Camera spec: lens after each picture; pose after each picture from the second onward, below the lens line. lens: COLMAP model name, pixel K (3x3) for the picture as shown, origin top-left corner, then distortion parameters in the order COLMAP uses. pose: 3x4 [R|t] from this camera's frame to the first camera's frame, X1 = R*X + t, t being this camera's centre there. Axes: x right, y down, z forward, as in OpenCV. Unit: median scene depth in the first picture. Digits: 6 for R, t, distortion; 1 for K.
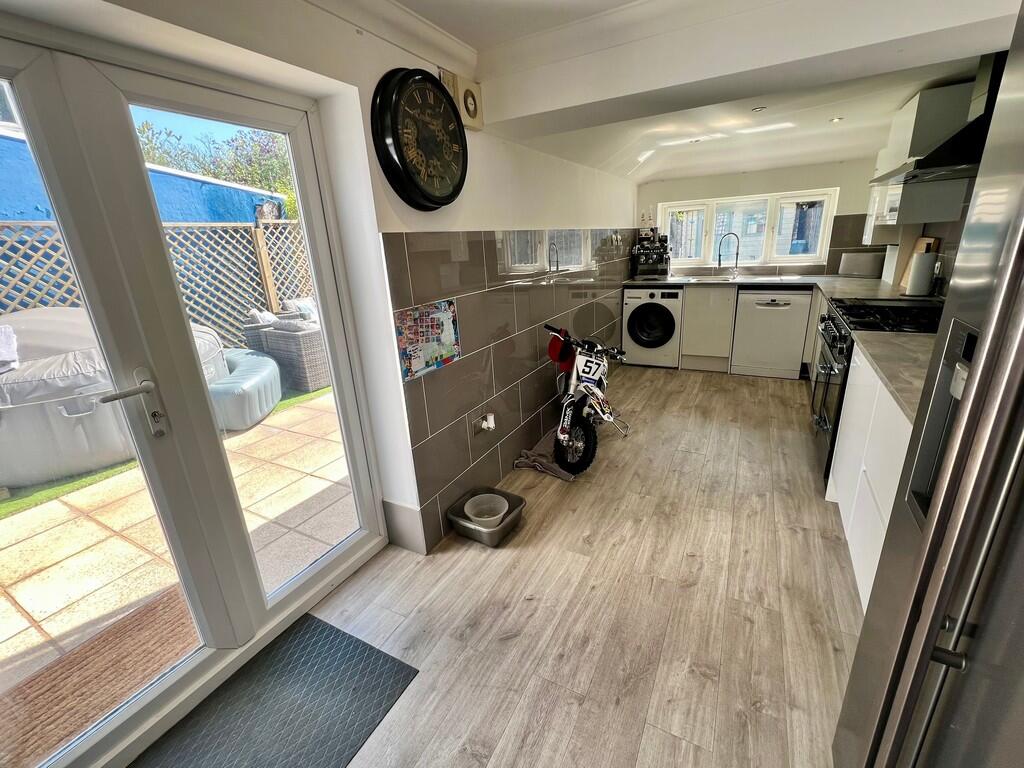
lens RADIAL K [[435.5, 0, 520.0], [0, 435.5, 381.0], [0, 0, 1]] dist [-0.013403, 0.000680]
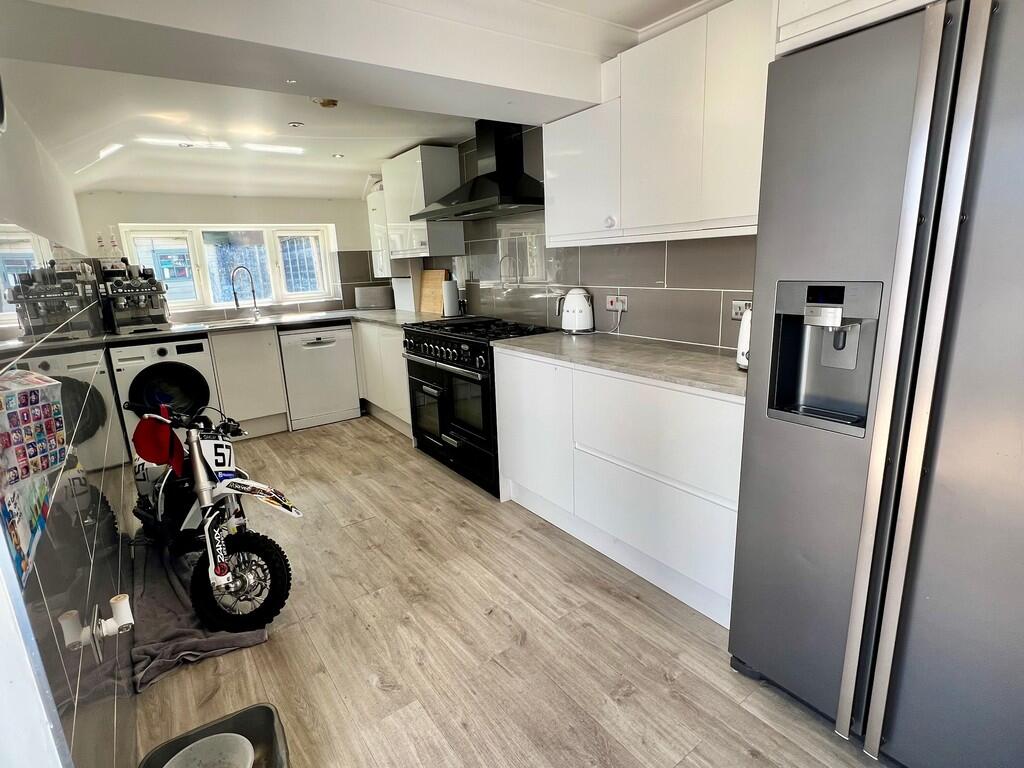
lens RADIAL K [[506.7, 0, 520.3], [0, 506.7, 379.8], [0, 0, 1]] dist [-0.004666, 0.000648]
pose [[0.450159, -0.170562, 0.876508, -0.216388], [0.288135, 0.956827, 0.038210, -0.031748], [-0.845183, 0.235352, 0.479869, 0.214510]]
